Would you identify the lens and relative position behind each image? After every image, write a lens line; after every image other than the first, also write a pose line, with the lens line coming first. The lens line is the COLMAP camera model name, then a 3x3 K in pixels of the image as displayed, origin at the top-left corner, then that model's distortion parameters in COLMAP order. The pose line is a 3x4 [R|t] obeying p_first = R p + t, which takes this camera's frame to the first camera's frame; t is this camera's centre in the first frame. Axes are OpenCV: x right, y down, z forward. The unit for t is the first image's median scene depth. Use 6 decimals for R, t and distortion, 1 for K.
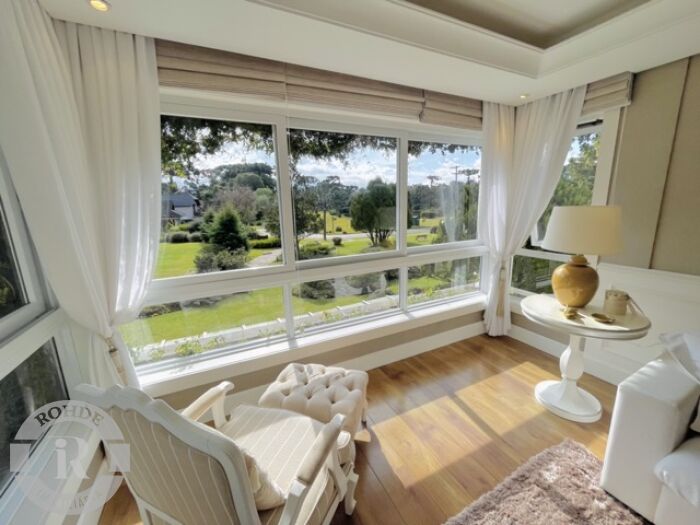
lens RADIAL K [[282.2, 0, 350.0], [0, 282.2, 262.5], [0, 0, 1]] dist [-0.002001, -0.000298]
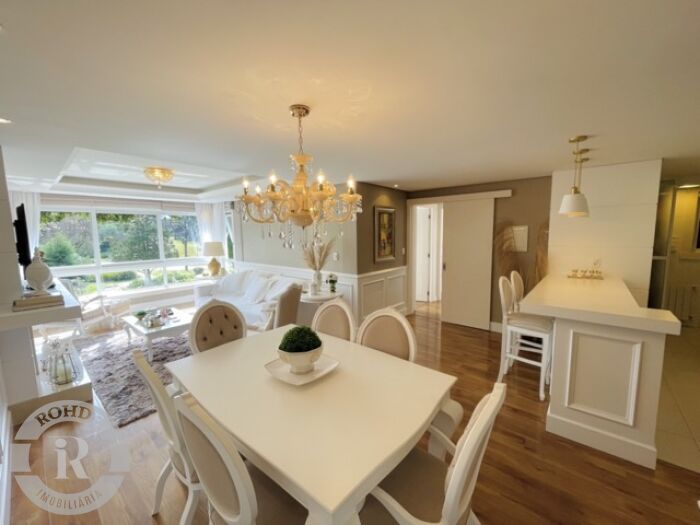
lens RADIAL K [[282.2, 0, 350.0], [0, 282.2, 262.5], [0, 0, 1]] dist [-0.002001, -0.000298]
pose [[0.919576, -0.028603, 0.391869, 0.051801], [0.069869, 0.993356, -0.091450, 0.022372], [-0.386650, 0.111475, 0.915464, -0.129781]]
